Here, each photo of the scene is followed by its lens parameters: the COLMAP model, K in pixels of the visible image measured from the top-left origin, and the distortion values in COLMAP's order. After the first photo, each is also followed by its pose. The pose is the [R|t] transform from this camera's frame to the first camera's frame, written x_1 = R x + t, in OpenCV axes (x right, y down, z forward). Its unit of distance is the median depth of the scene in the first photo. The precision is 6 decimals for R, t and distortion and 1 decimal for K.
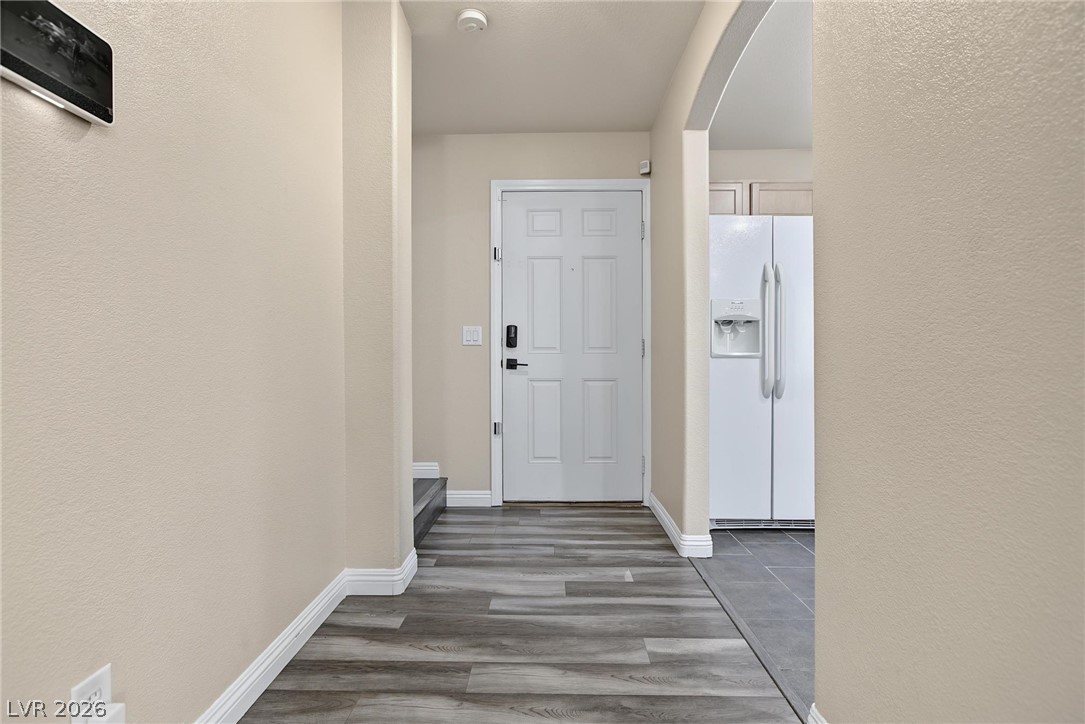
lens RADIAL K [[509.6, 0, 547.9], [0, 509.6, 361.8], [0, 0, 1]] dist [-0.006968, 0.002214]
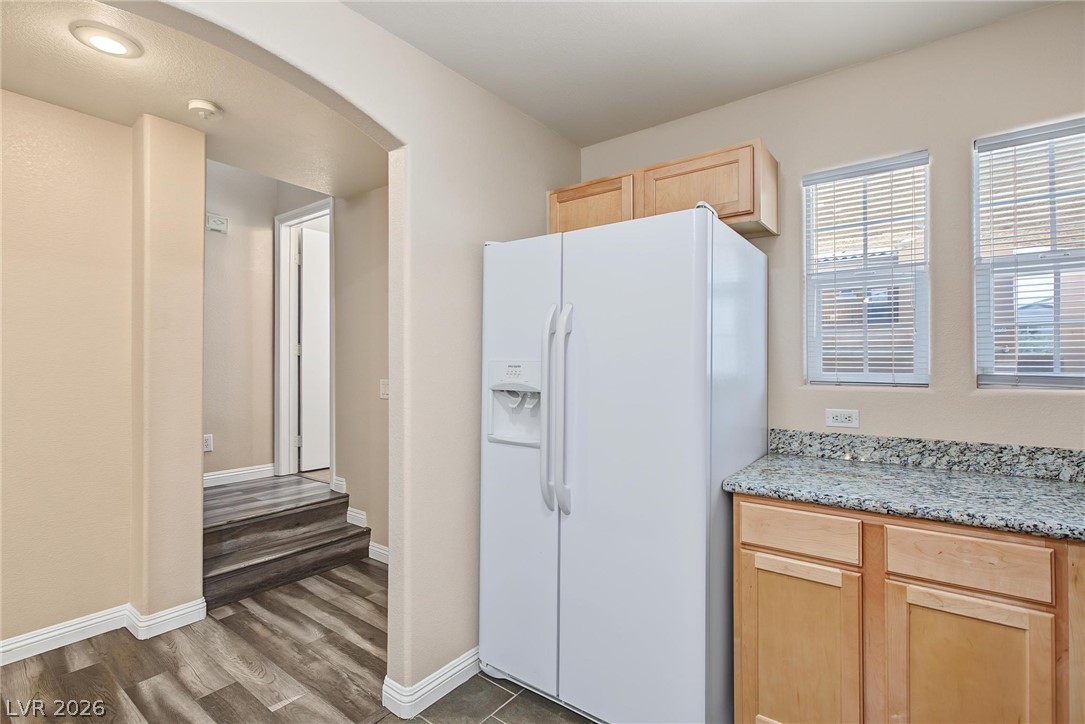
lens RADIAL K [[509.6, 0, 543.7], [0, 509.6, 362.1], [0, 0, 1]] dist [-0.006968, 0.002214]
pose [[0.796887, -0.003308, -0.604119, 0.939242], [-0.000853, 0.999978, -0.006601, -0.133124], [0.604128, 0.005775, 0.796866, 0.534480]]
